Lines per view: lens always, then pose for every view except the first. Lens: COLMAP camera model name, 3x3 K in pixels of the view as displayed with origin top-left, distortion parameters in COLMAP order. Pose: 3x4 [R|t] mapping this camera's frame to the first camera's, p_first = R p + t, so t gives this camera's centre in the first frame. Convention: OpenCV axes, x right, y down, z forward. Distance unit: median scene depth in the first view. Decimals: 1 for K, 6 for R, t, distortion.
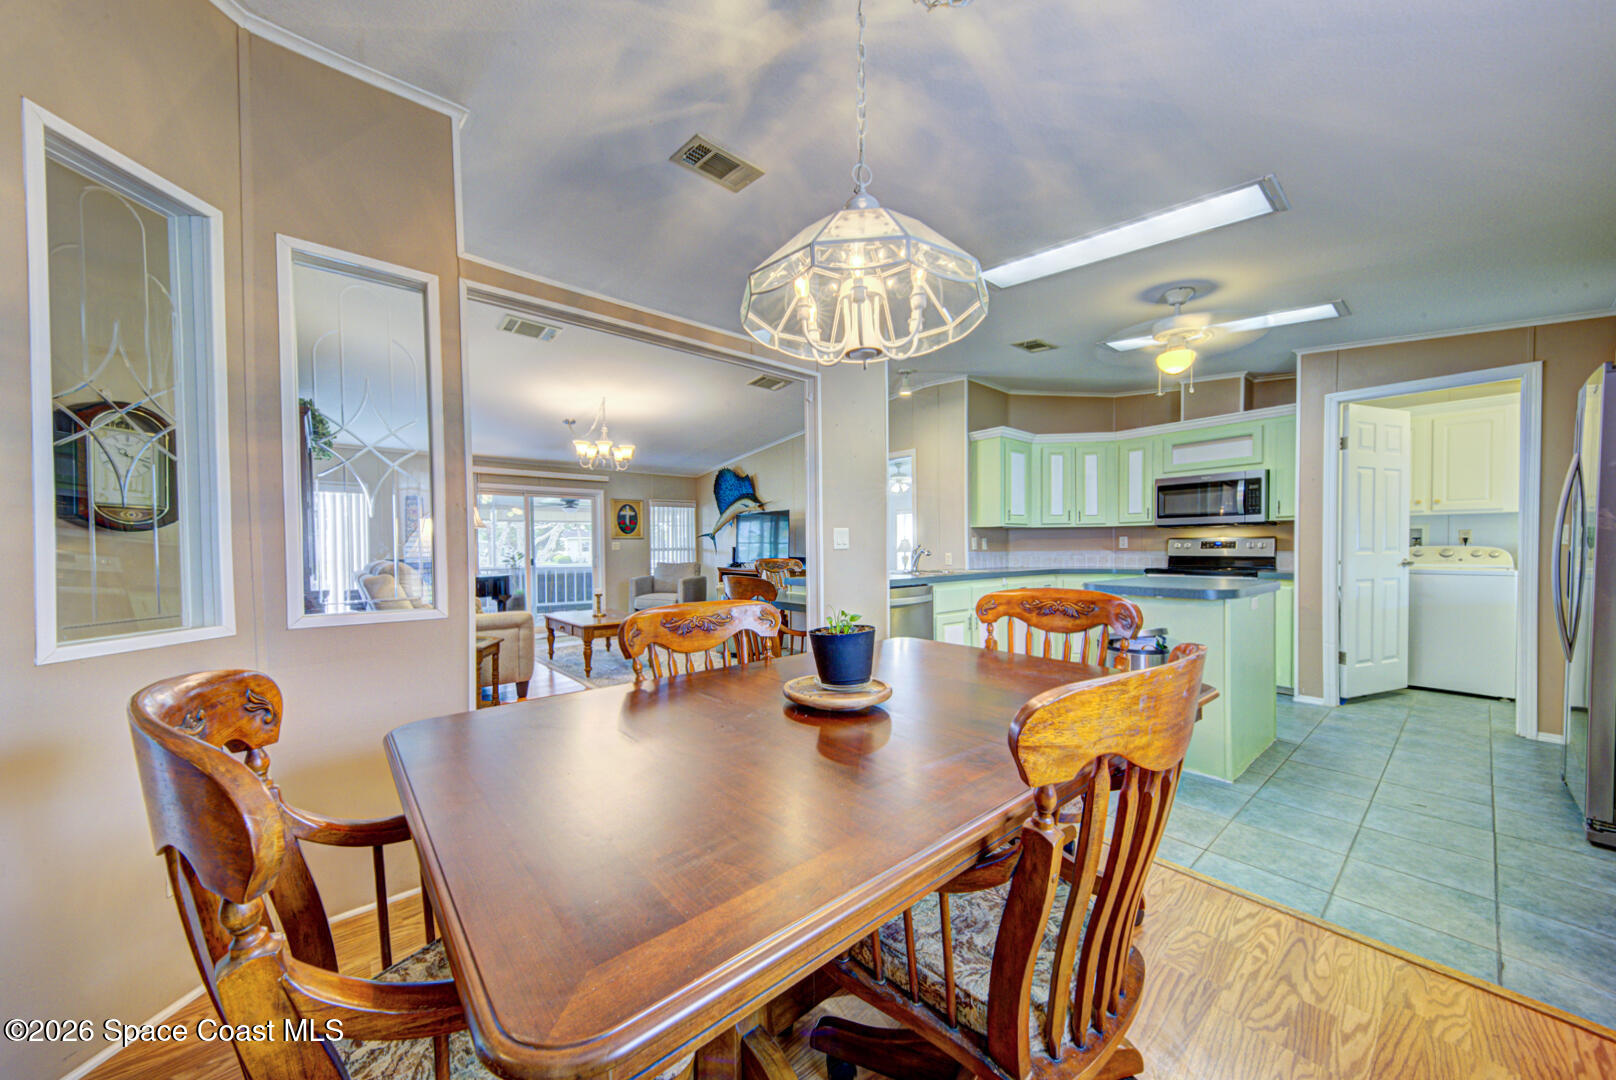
lens RADIAL K [[560.3, 0, 804.1], [0, 560.3, 556.1], [0, 0, 1]] dist [0.025458, -0.004418]
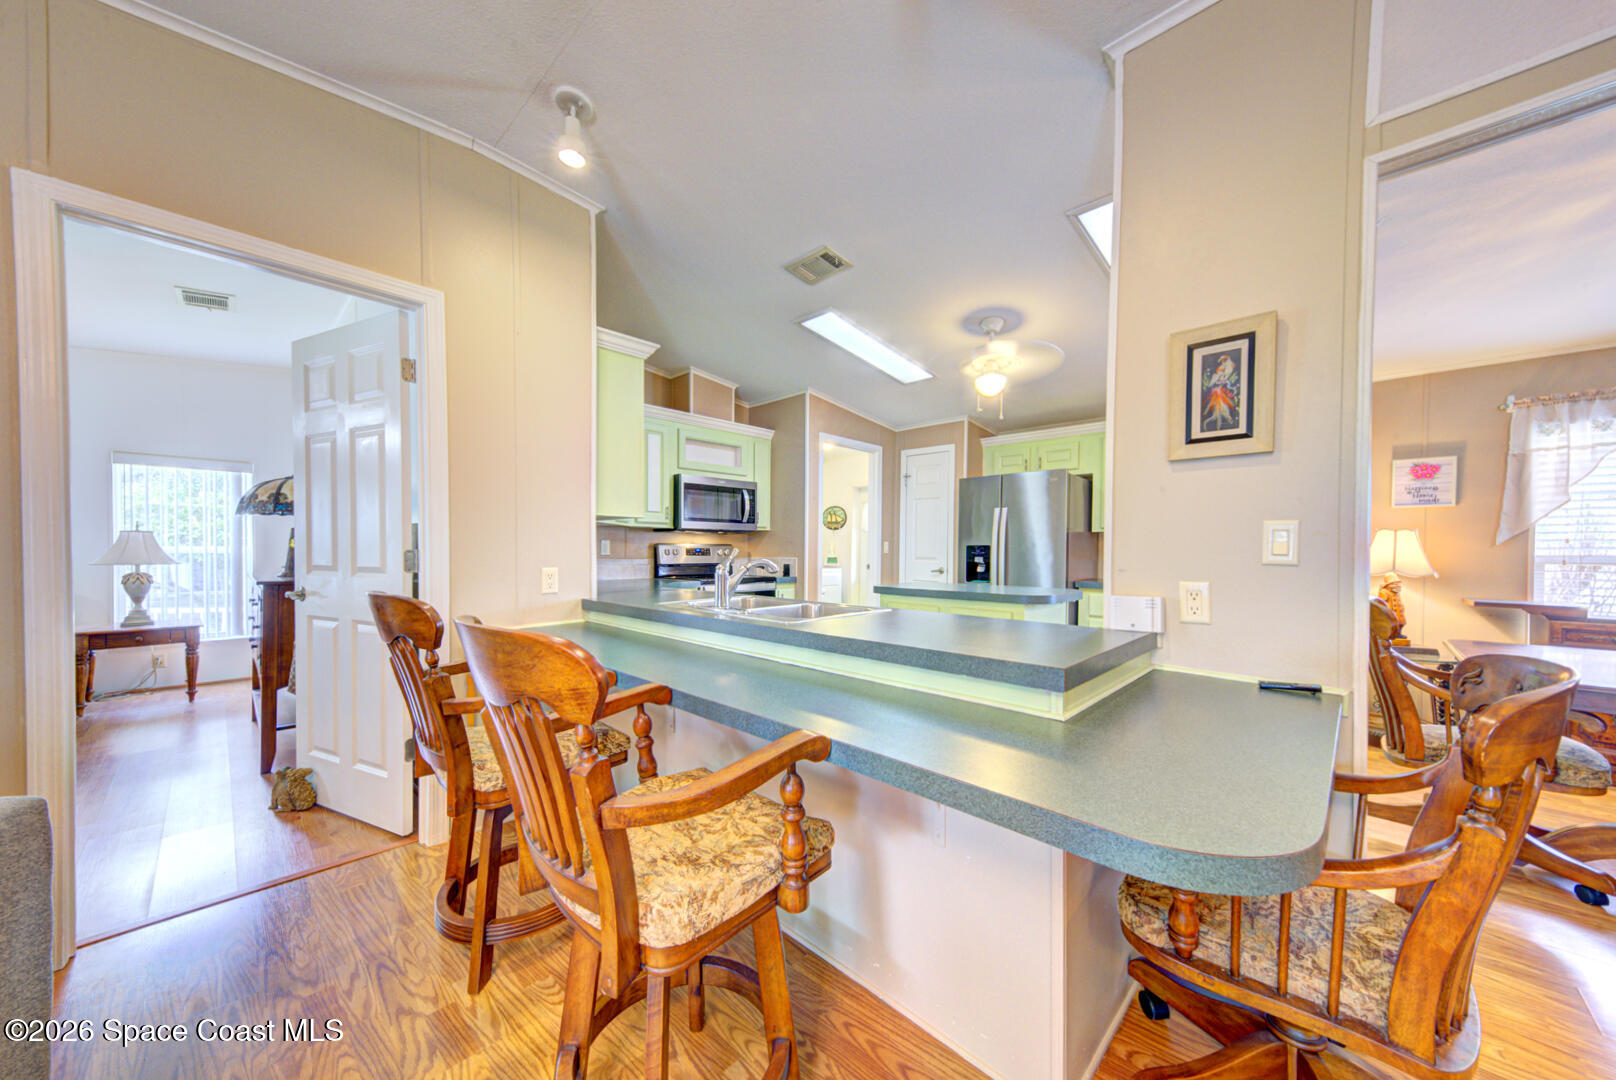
lens RADIAL K [[560.3, 0, 803.3], [0, 560.3, 553.6], [0, 0, 1]] dist [0.025458, -0.004418]
pose [[-0.100731, -0.001092, 0.994913, -0.261657], [0.011364, 0.999933, 0.002248, -0.018438], [-0.994849, 0.011533, -0.100712, 1.003795]]
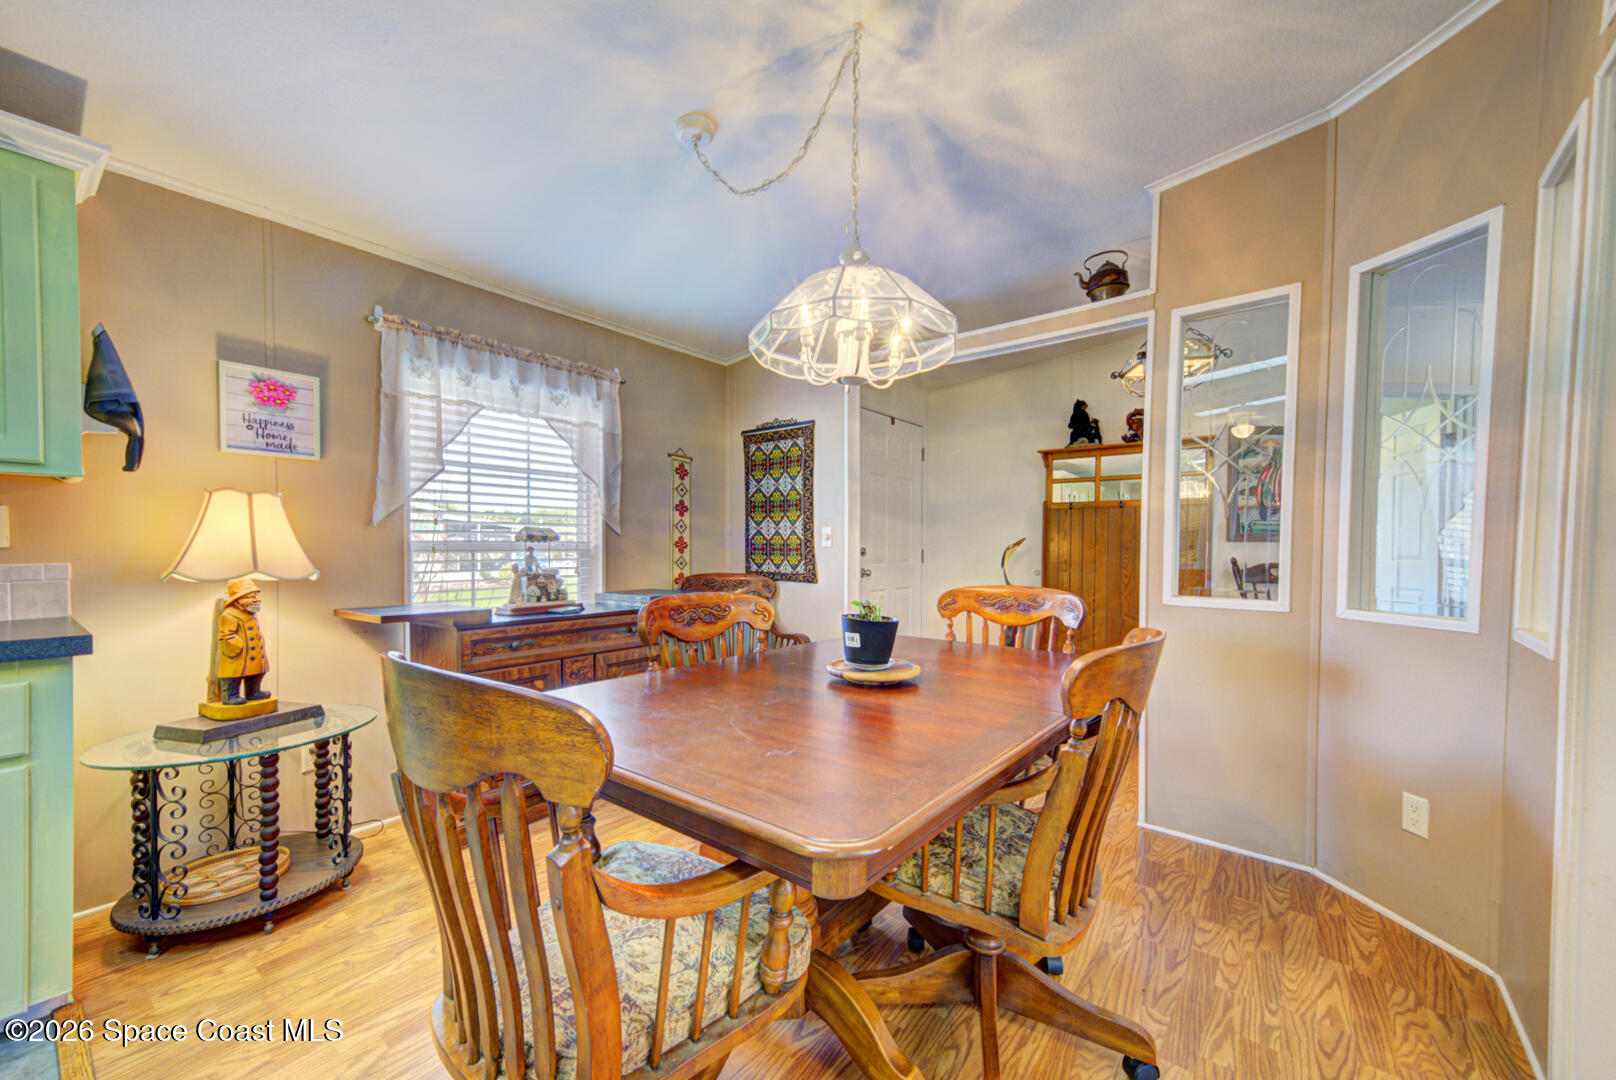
lens RADIAL K [[631.5, 0, 807.5], [0, 631.5, 555.9], [0, 0, 1]] dist [0.030297, 0.000211]
pose [[-0.981129, 0.005011, -0.193288, 0.128124], [-0.001890, 0.999368, 0.035499, -0.011985], [0.193343, 0.035195, -0.980500, 0.650660]]
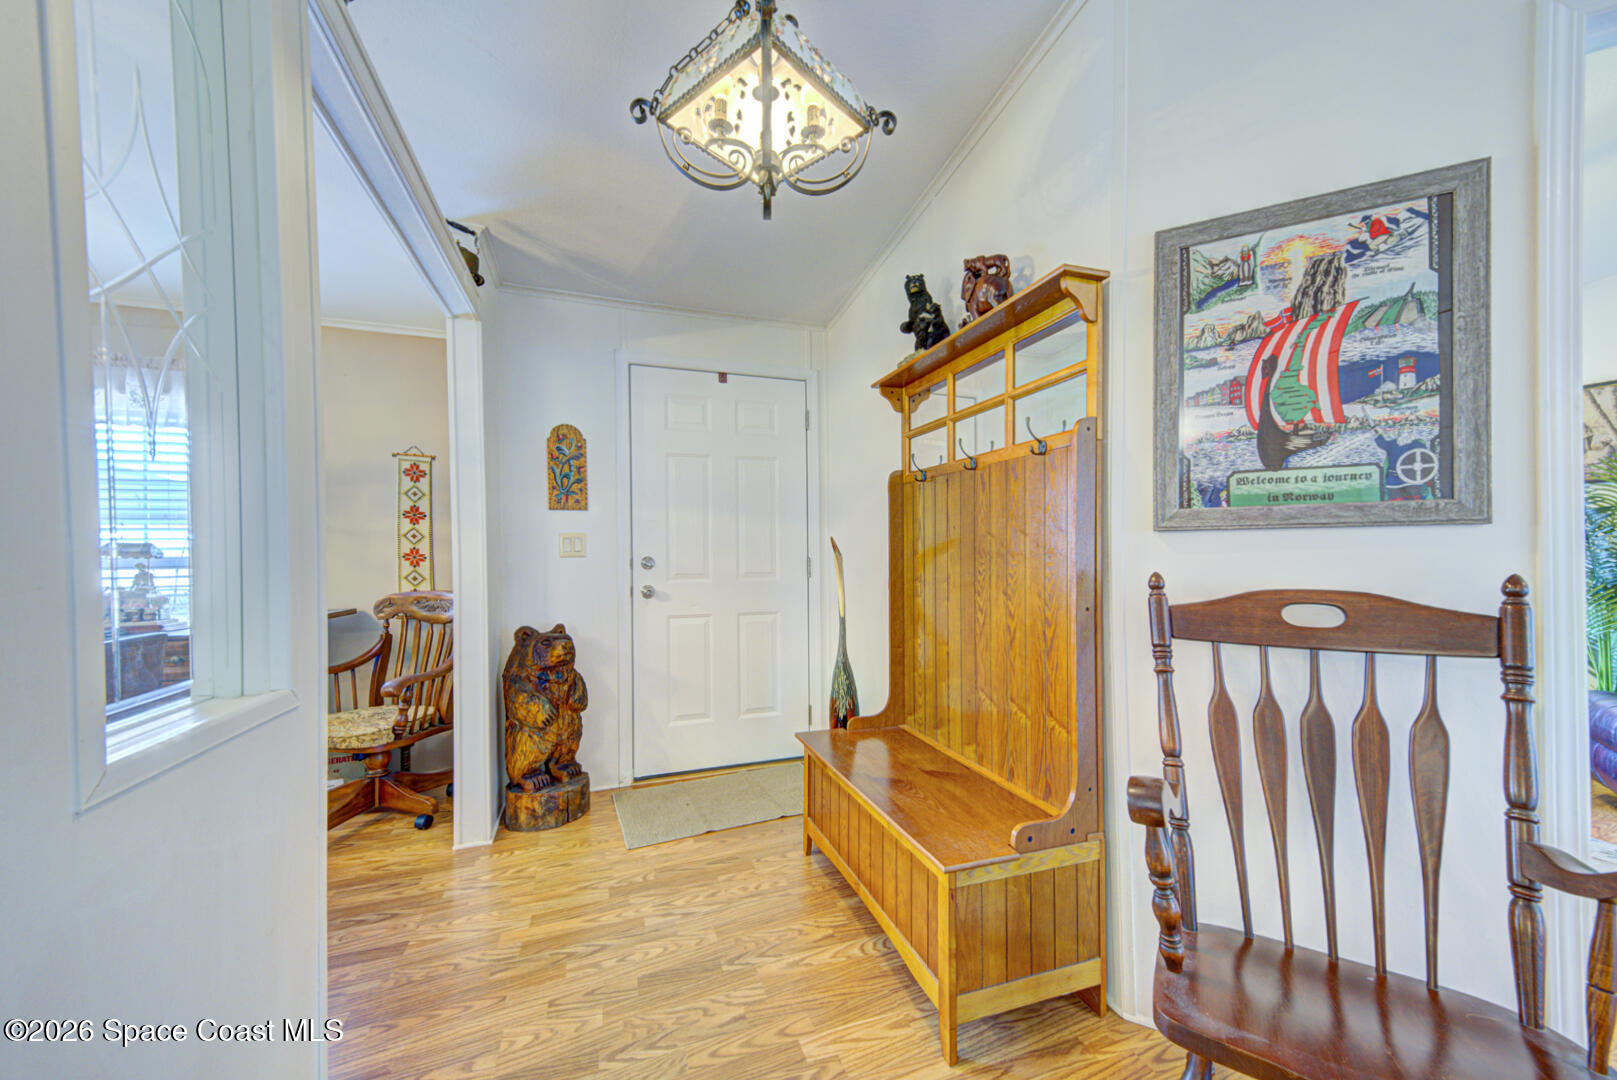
lens RADIAL K [[588.8, 0, 807.4], [0, 588.8, 552.2], [0, 0, 1]] dist [0.027408, 0.000132]
pose [[-0.933108, 0.019127, 0.359086, -0.526937], [0.025525, 0.999589, 0.013085, 0.000034], [-0.358688, 0.021375, -0.933213, 0.275248]]
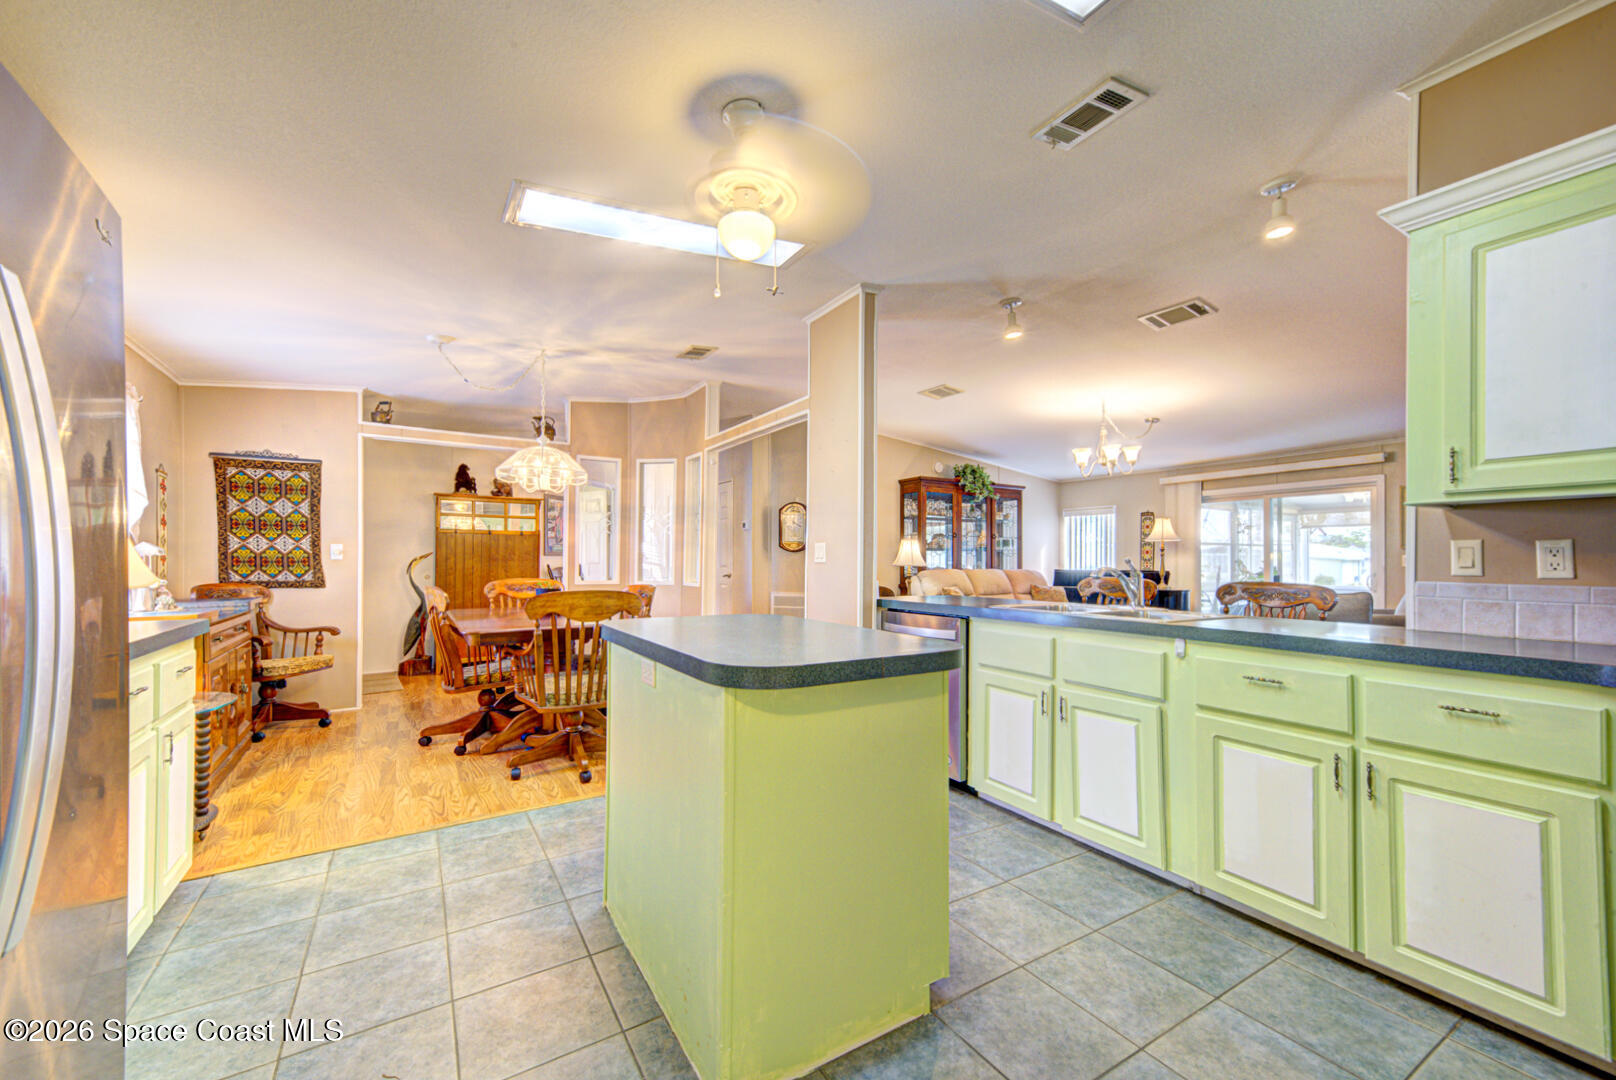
lens RADIAL K [[631.5, 0, 806.1], [0, 631.5, 554.8], [0, 0, 1]] dist [0.030297, 0.000211]
pose [[-0.146525, -0.002361, -0.989204, 0.870372], [-0.020273, 0.999794, 0.000616, -0.018972], [0.988999, 0.020144, -0.146543, 0.791105]]
